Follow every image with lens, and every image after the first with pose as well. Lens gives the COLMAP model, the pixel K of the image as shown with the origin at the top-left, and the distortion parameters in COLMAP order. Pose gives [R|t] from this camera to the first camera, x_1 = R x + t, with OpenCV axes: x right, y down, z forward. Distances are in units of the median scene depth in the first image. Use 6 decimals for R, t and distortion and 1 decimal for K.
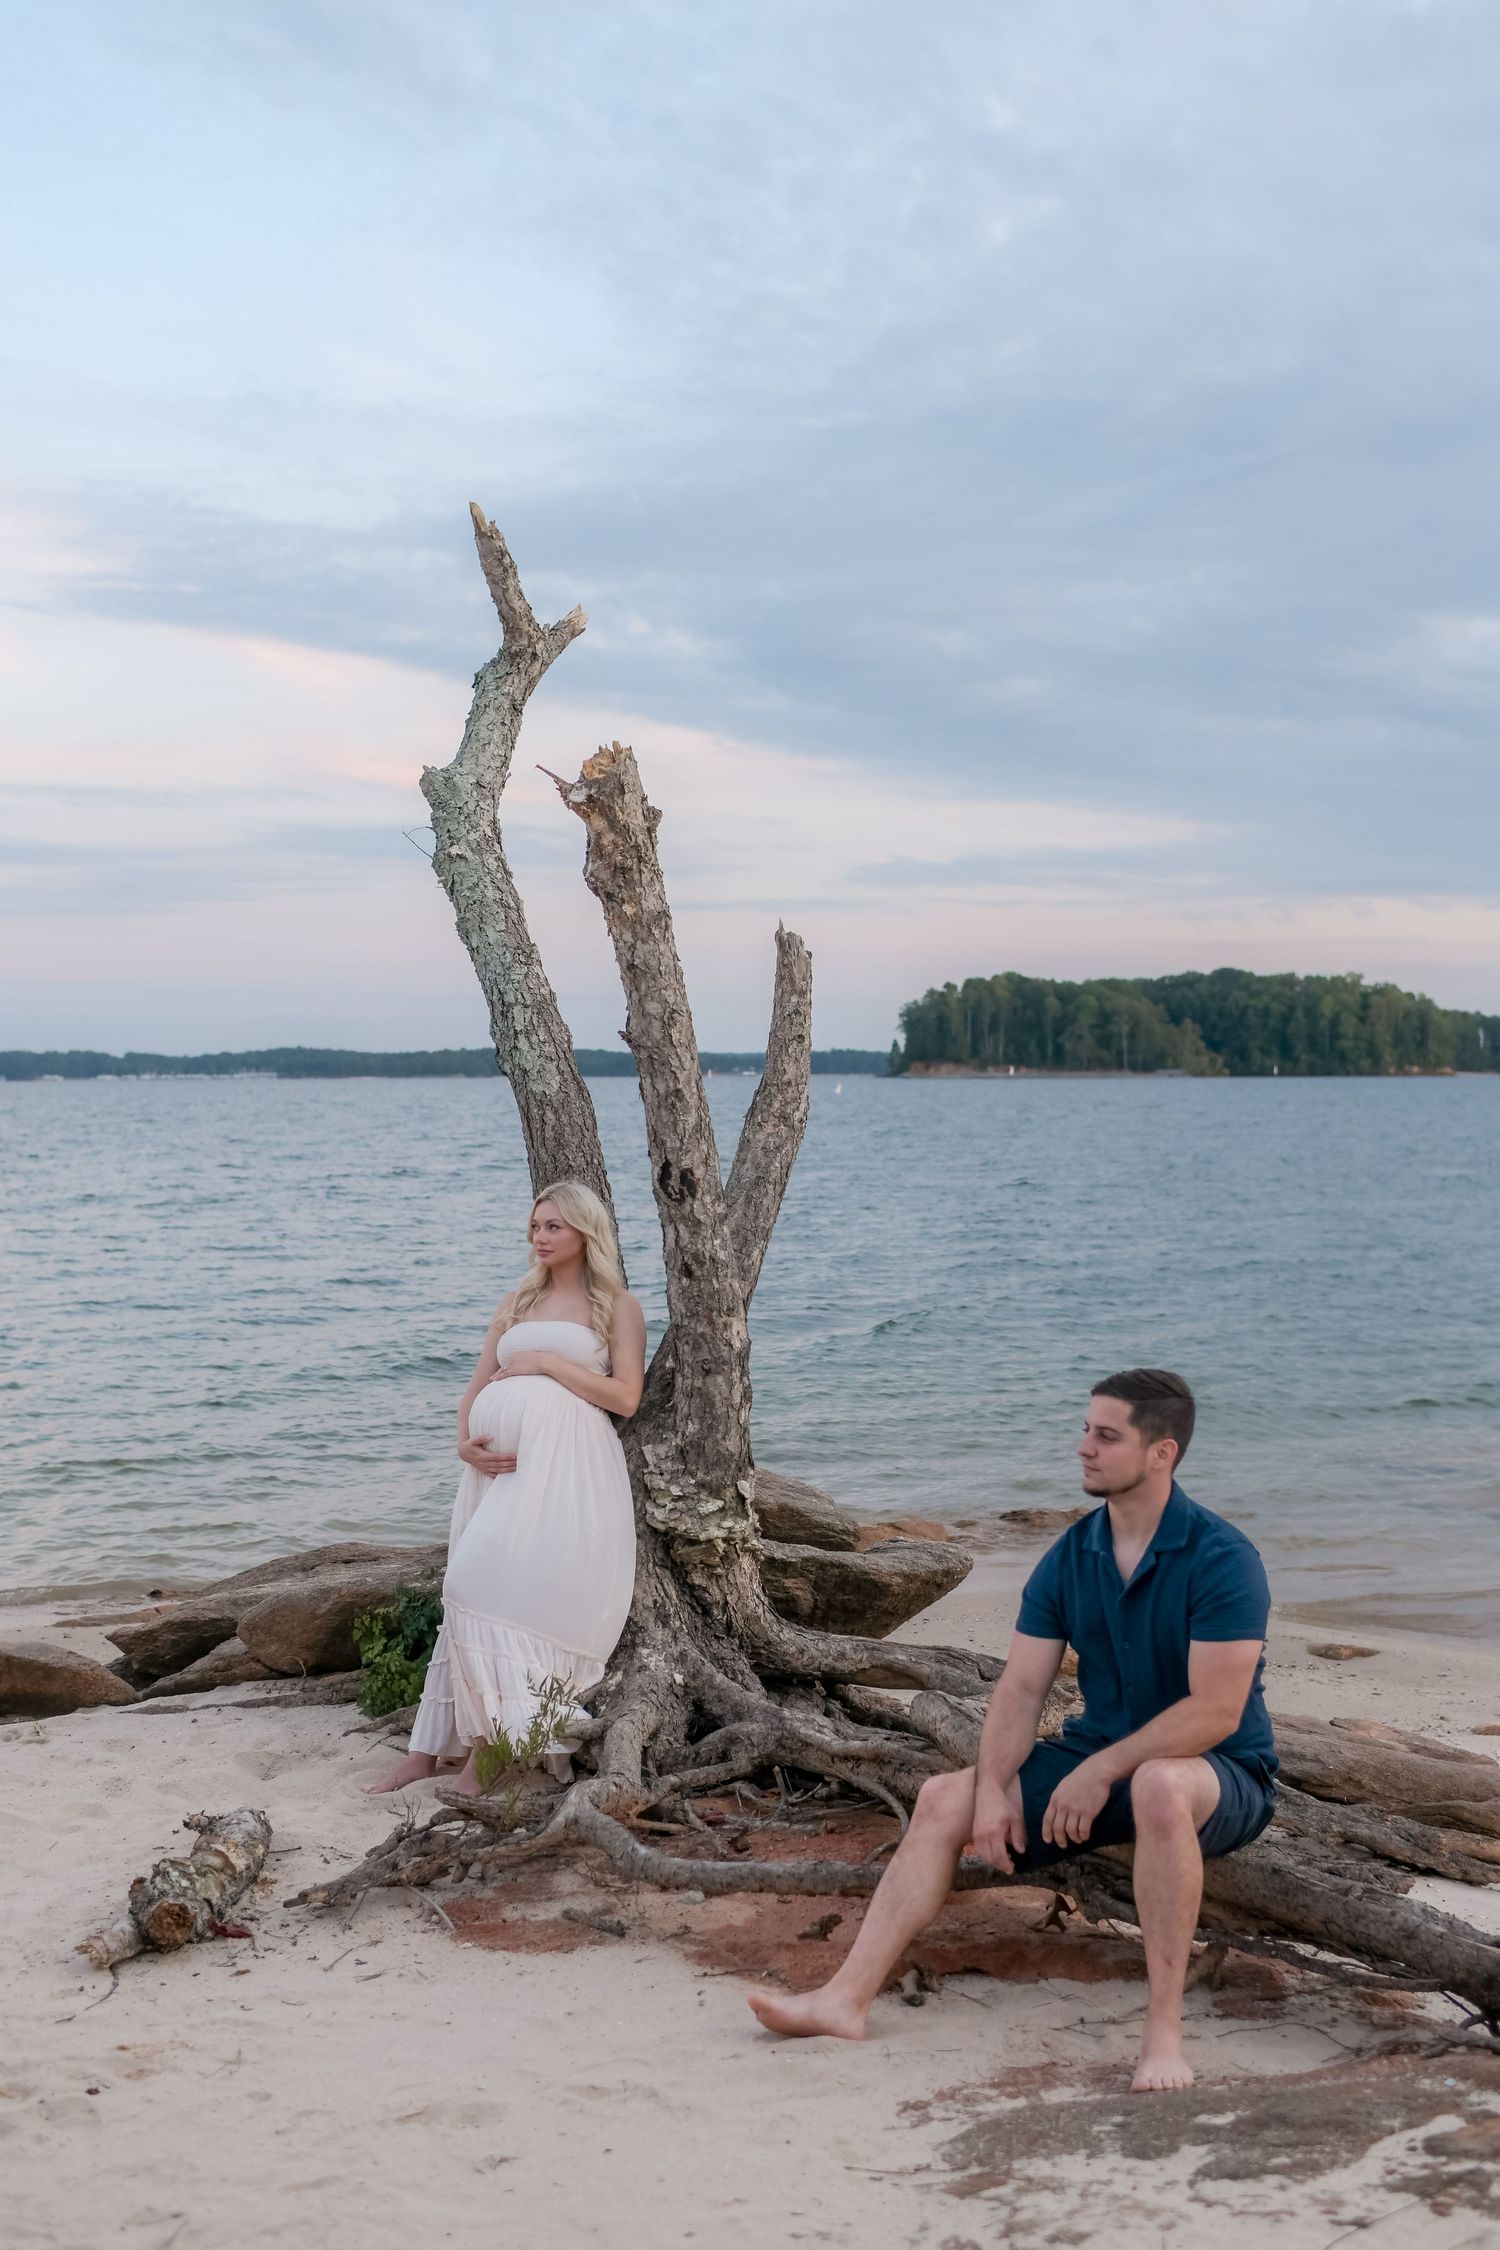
lens RADIAL K [[2440.5, 0, 832.6], [0, 2440.5, 1165.9], [0, 0, 1]] dist [-0.118491, 0.010122]
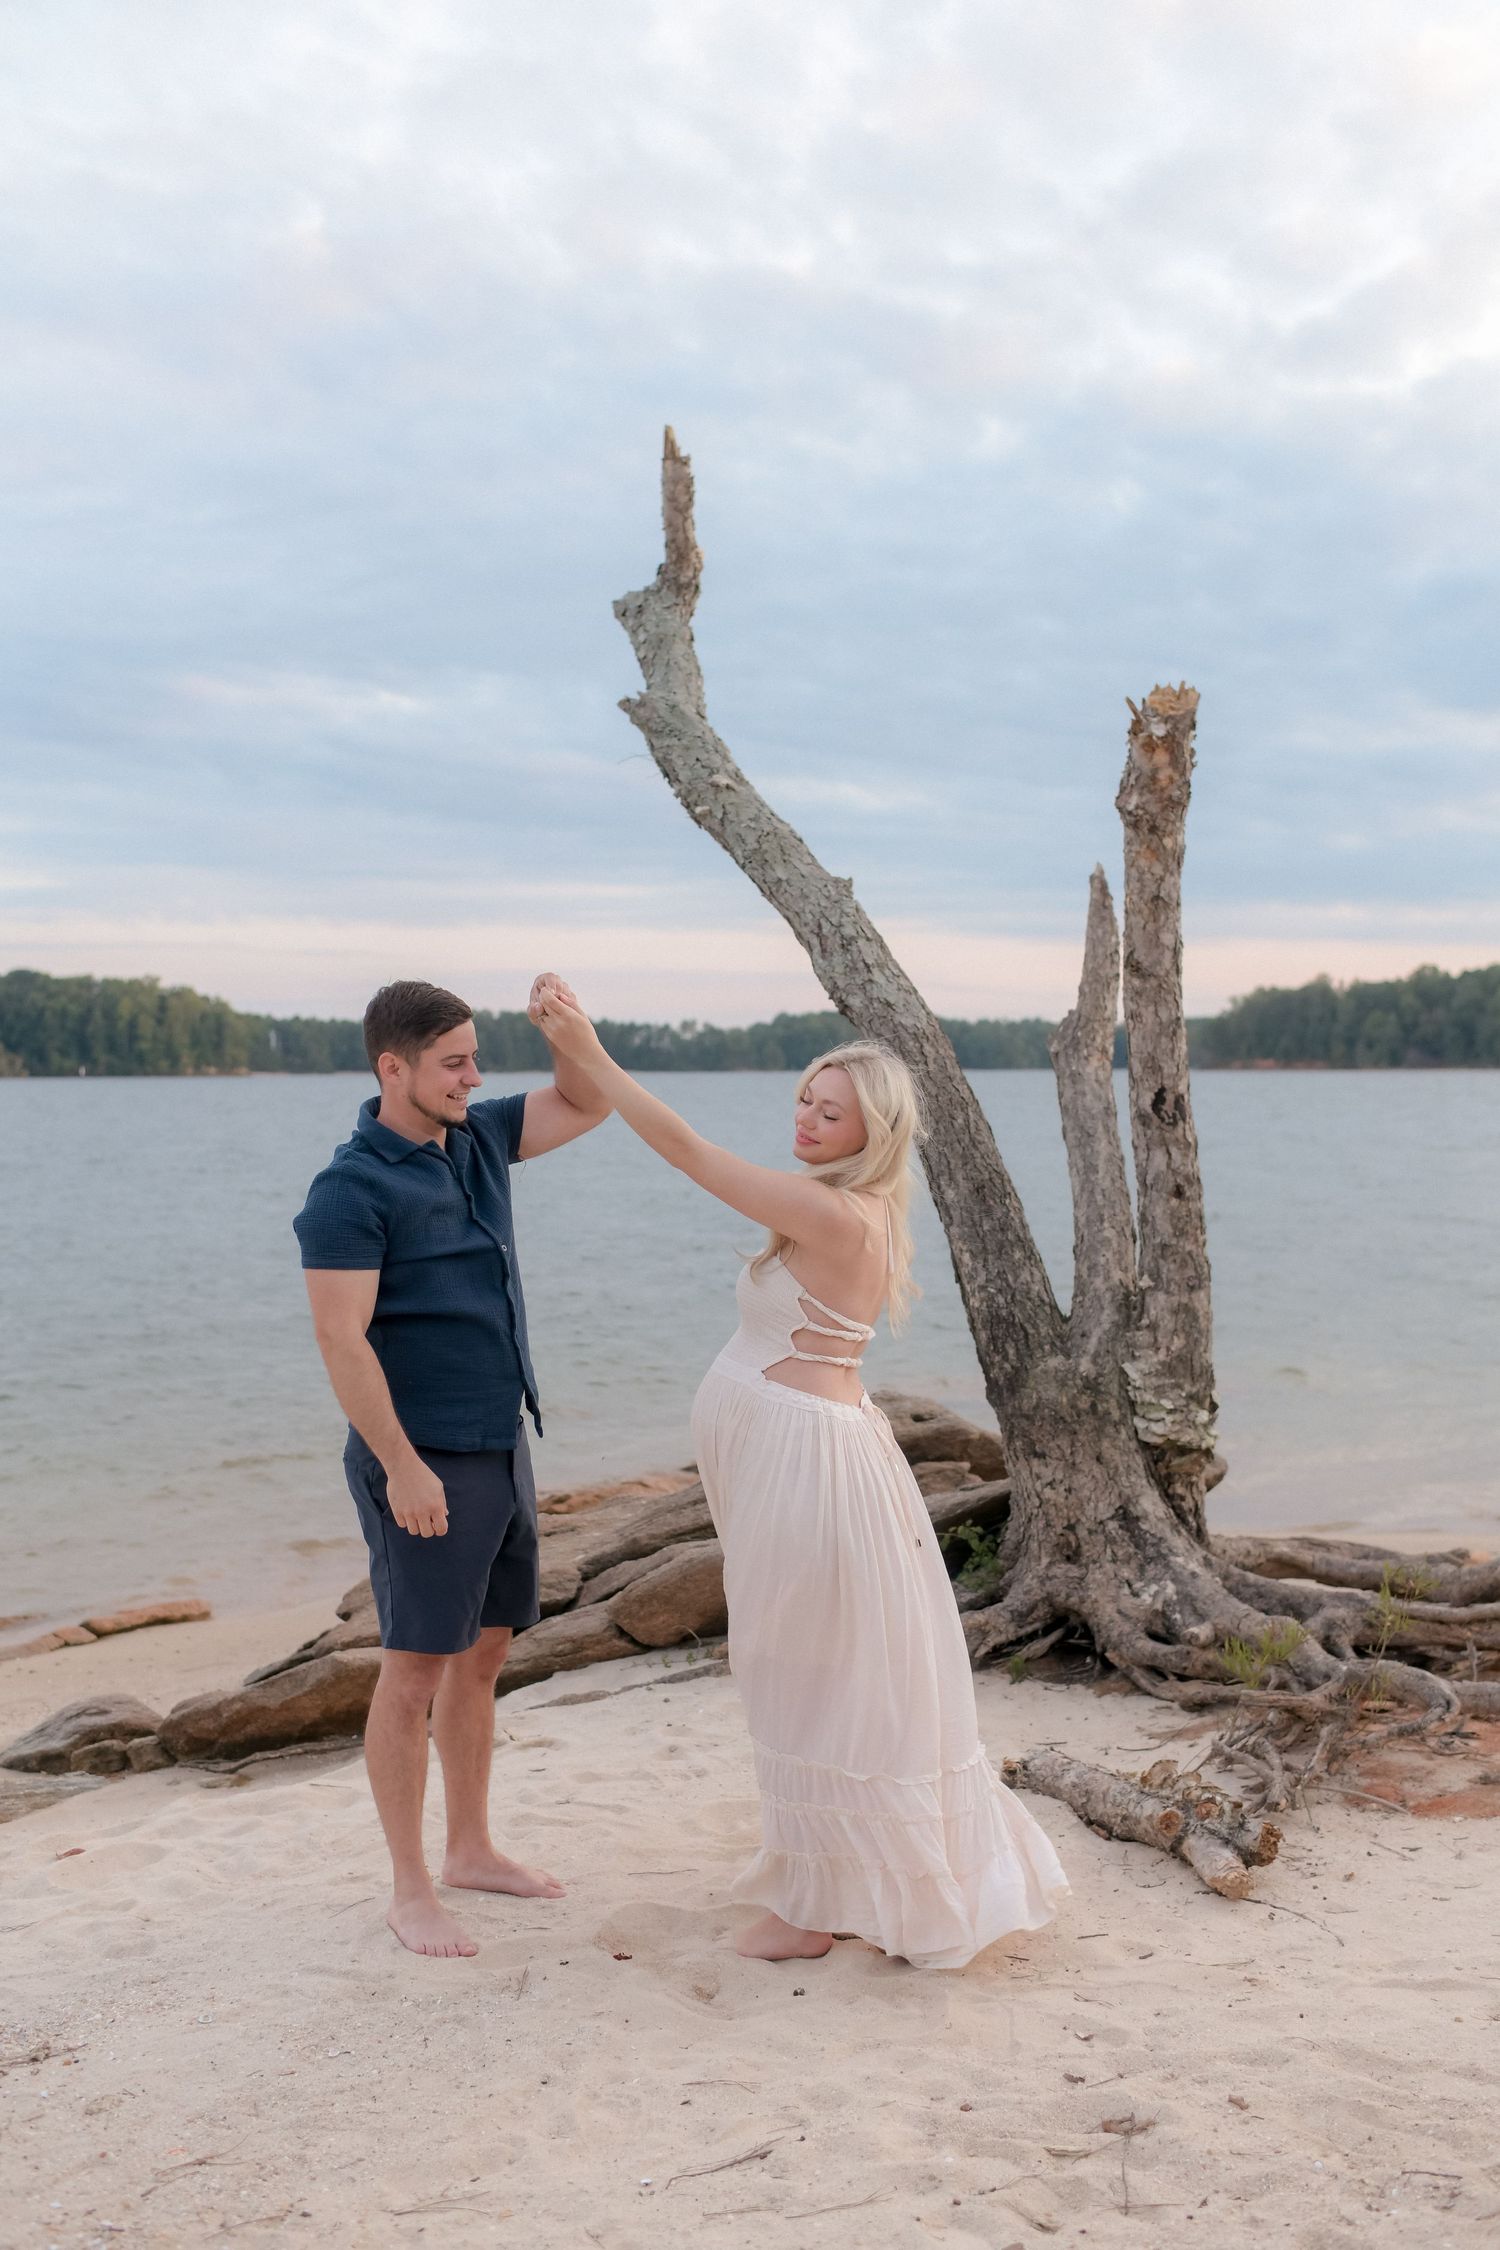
lens RADIAL K [[2370.9, 0, 750.0], [0, 2370.9, 1125.0], [0, 0, 1]] dist [-0.105499, 0.103572]
pose [[0.891867, -0.009913, 0.452189, -0.676056], [0.017577, 0.999764, -0.012751, 0.023951], [-0.451956, 0.019320, 0.891831, 0.179913]]
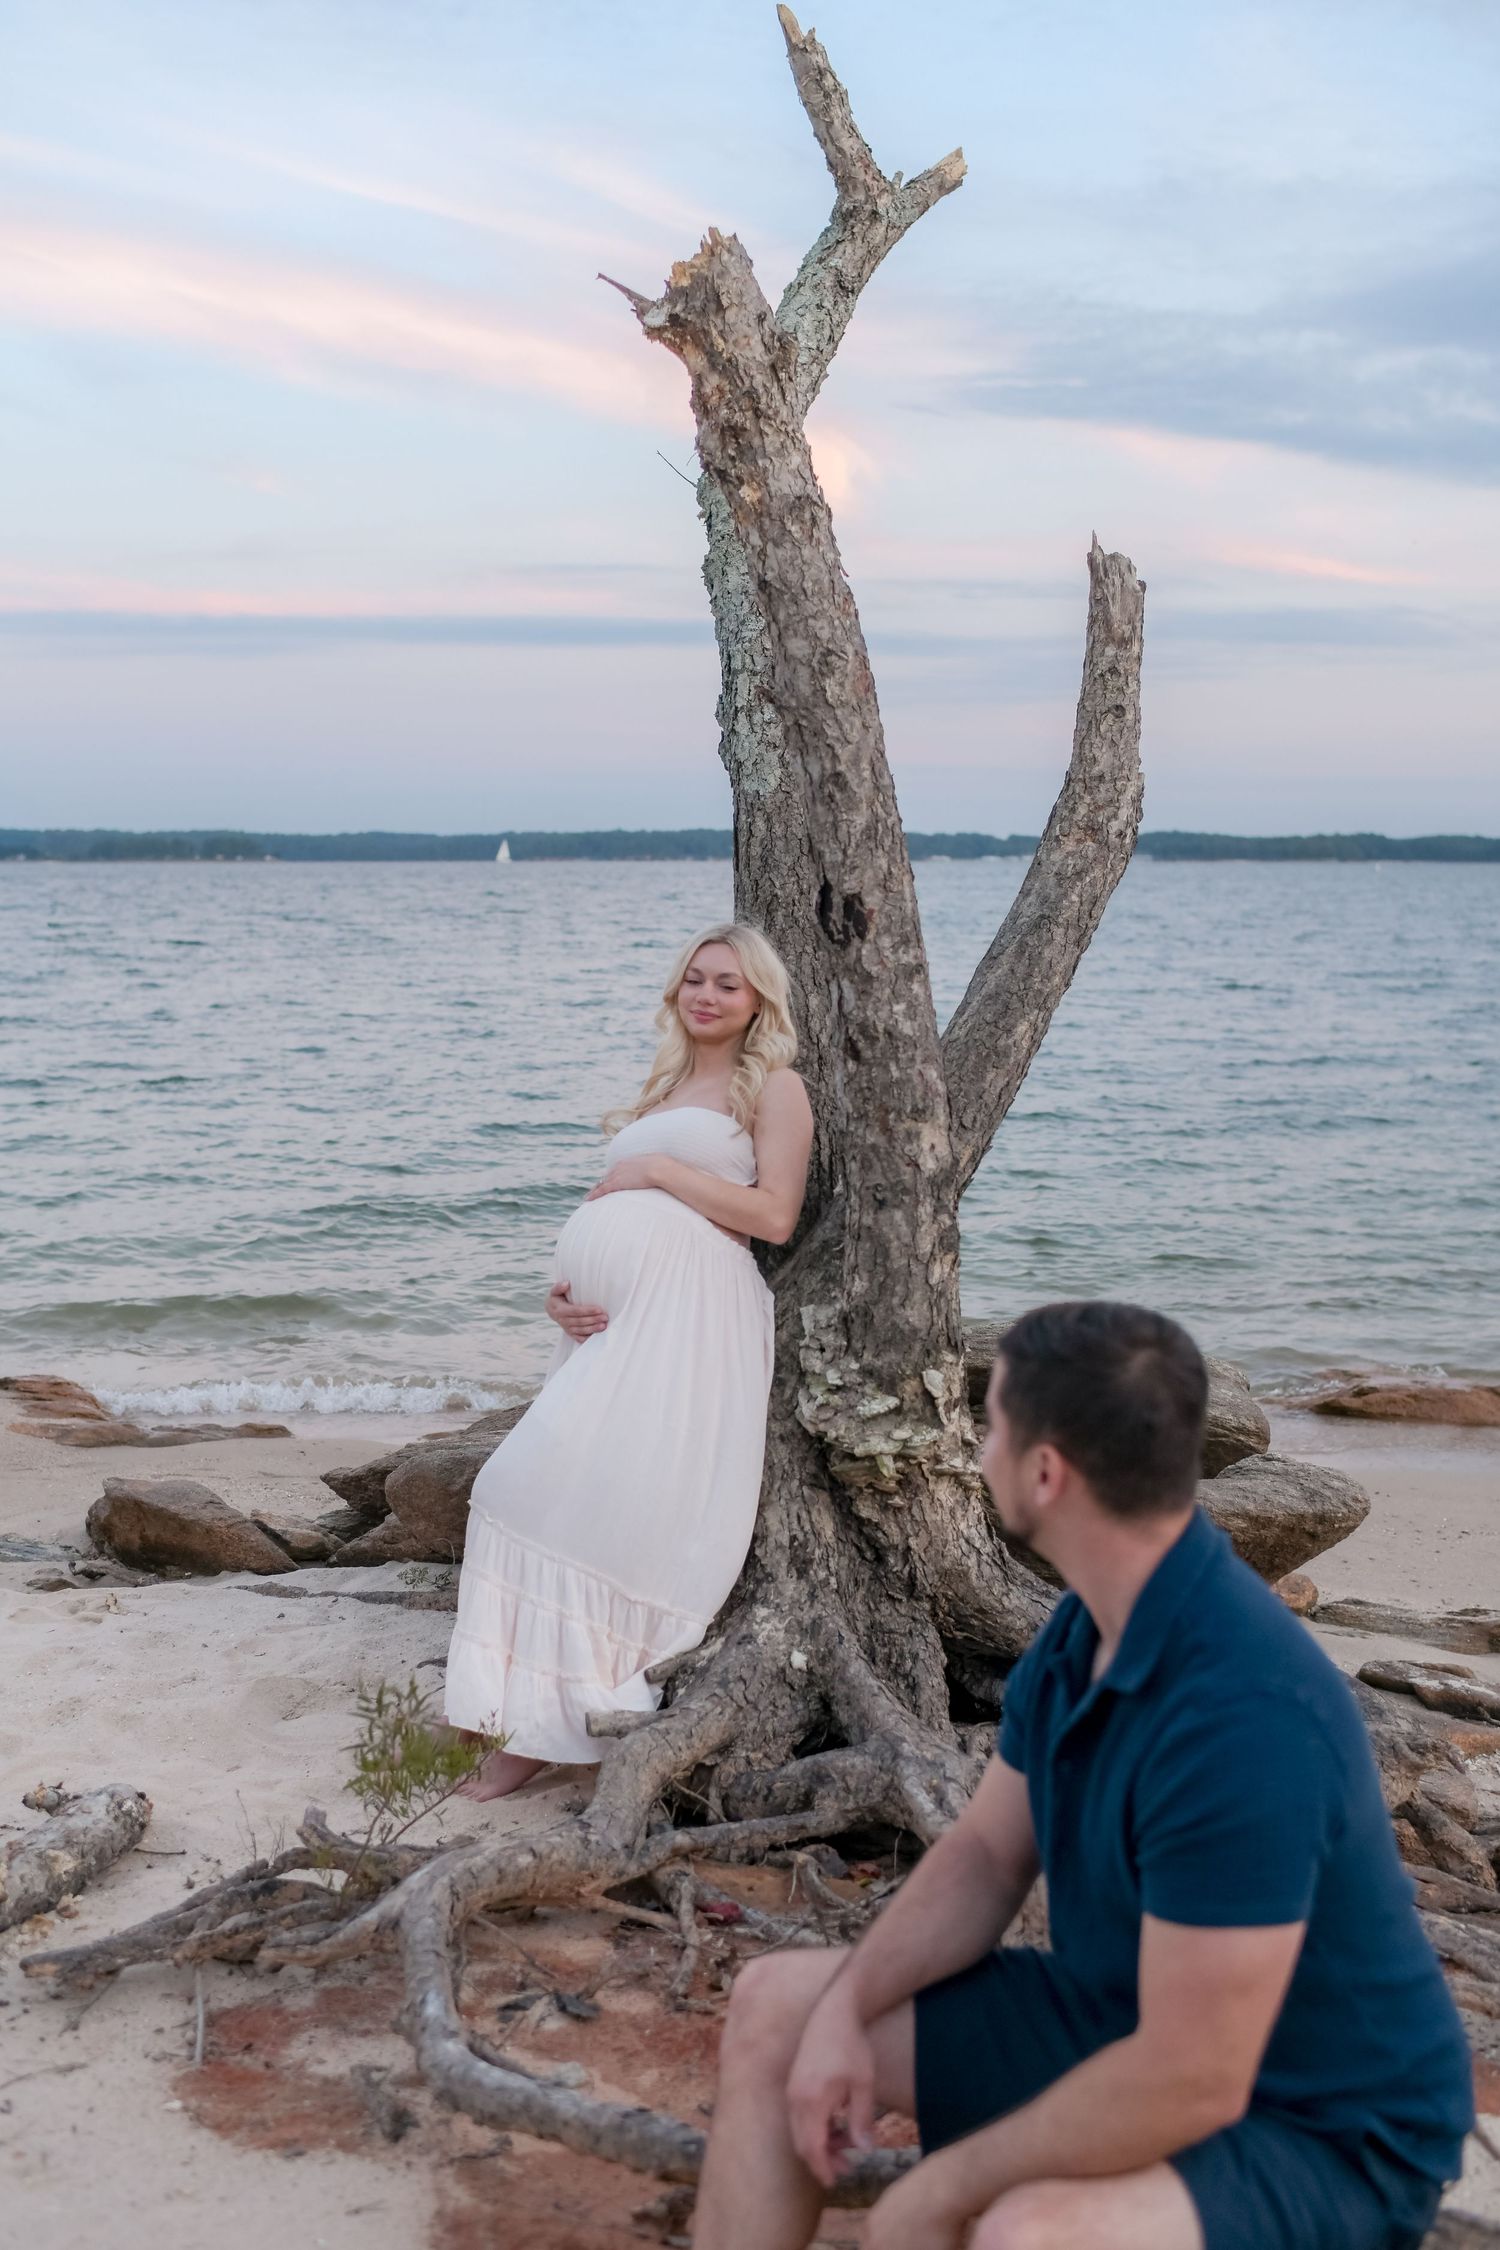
lens RADIAL K [[2370.9, 0, 750.0], [0, 2370.9, 1125.0], [0, 0, 1]] dist [-0.105499, 0.103572]
pose [[0.923297, 0.046684, -0.381240, 0.159577], [-0.017999, 0.996754, 0.078465, 0.013344], [0.383666, -0.065584, 0.921140, 0.394003]]
